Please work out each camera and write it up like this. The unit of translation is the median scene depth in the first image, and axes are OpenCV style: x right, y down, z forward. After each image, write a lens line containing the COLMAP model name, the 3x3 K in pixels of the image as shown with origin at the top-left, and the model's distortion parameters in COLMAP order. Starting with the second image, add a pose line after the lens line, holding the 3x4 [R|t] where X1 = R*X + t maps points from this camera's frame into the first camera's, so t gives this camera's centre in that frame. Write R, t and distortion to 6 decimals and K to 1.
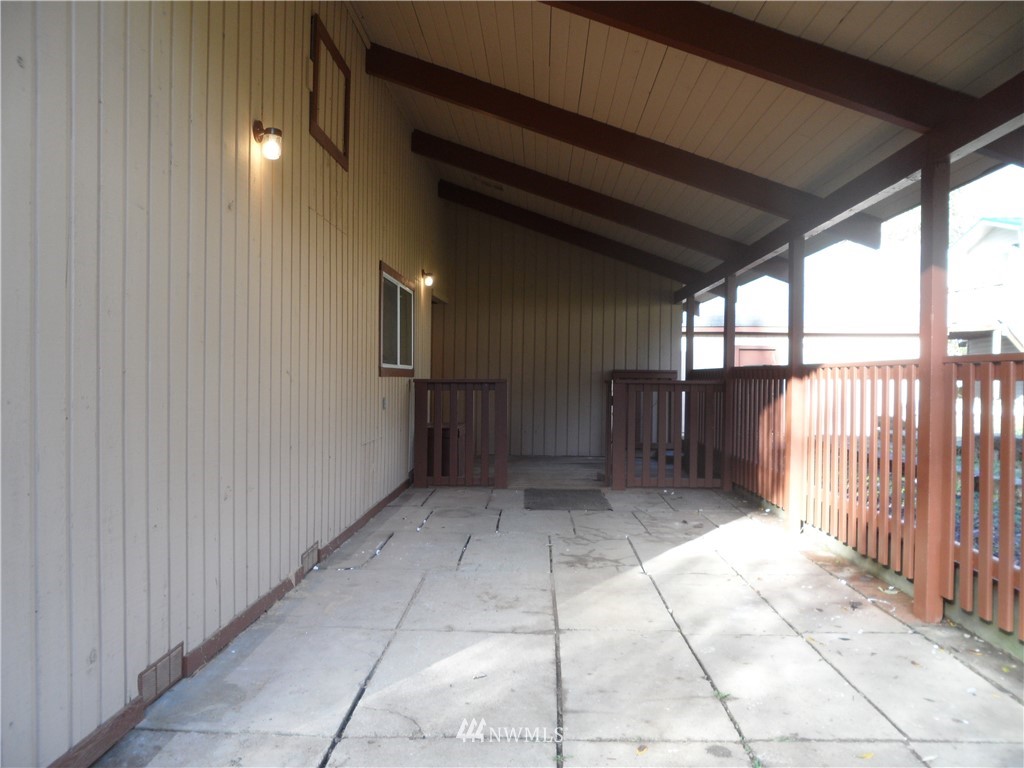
lens RADIAL K [[844.5, 0, 512.0], [0, 844.5, 384.0], [0, 0, 1]] dist [-0.000103, 0.005706]
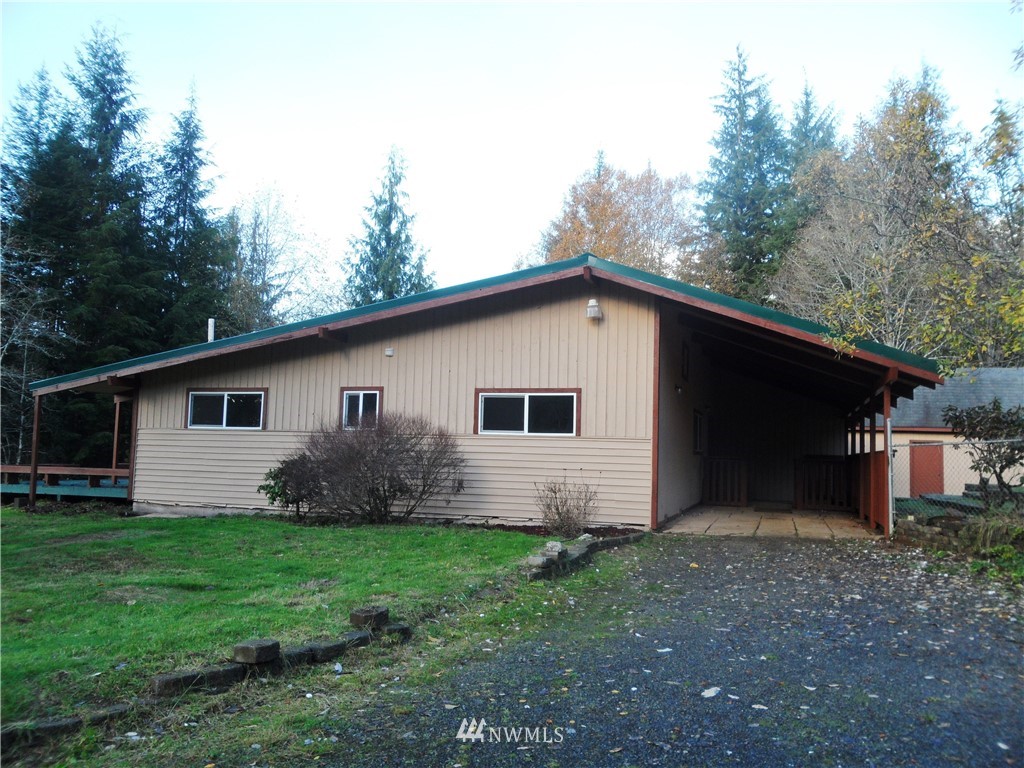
lens RADIAL K [[844.5, 0, 512.0], [0, 844.5, 384.0], [0, 0, 1]] dist [-0.000103, 0.005706]
pose [[0.962436, -0.002273, -0.271499, 0.003676], [-0.023566, 0.995492, -0.091873, 0.019905], [0.270484, 0.094820, 0.958044, -1.212206]]
